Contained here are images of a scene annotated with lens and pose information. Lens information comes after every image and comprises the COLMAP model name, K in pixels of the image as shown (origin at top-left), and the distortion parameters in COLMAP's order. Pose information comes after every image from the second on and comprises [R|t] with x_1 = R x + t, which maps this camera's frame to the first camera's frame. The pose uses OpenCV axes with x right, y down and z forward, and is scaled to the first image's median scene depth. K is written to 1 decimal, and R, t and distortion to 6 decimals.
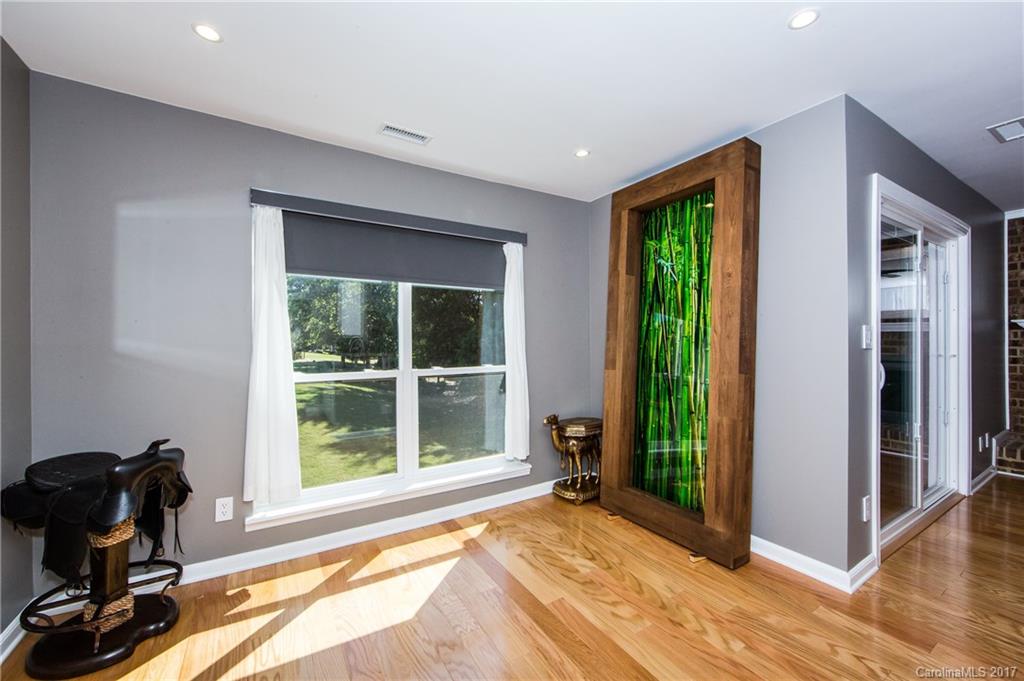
lens RADIAL K [[410.6, 0, 520.8], [0, 410.6, 339.3], [0, 0, 1]] dist [-0.001695, -0.000123]
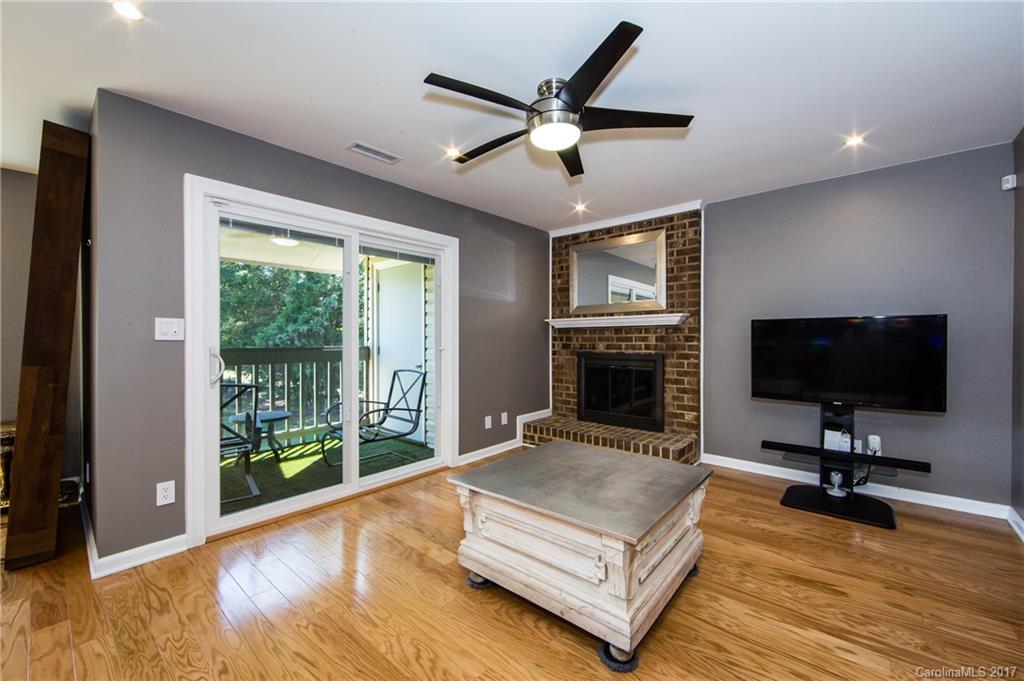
lens RADIAL K [[408.4, 0, 516.1], [0, 408.4, 341.8], [0, 0, 1]] dist [0.001836, 0.000435]
pose [[0.955219, 0.000733, 0.295899, 1.107711], [-0.003549, 0.999953, 0.008982, 0.012482], [-0.295879, -0.009630, 0.955177, -0.210287]]
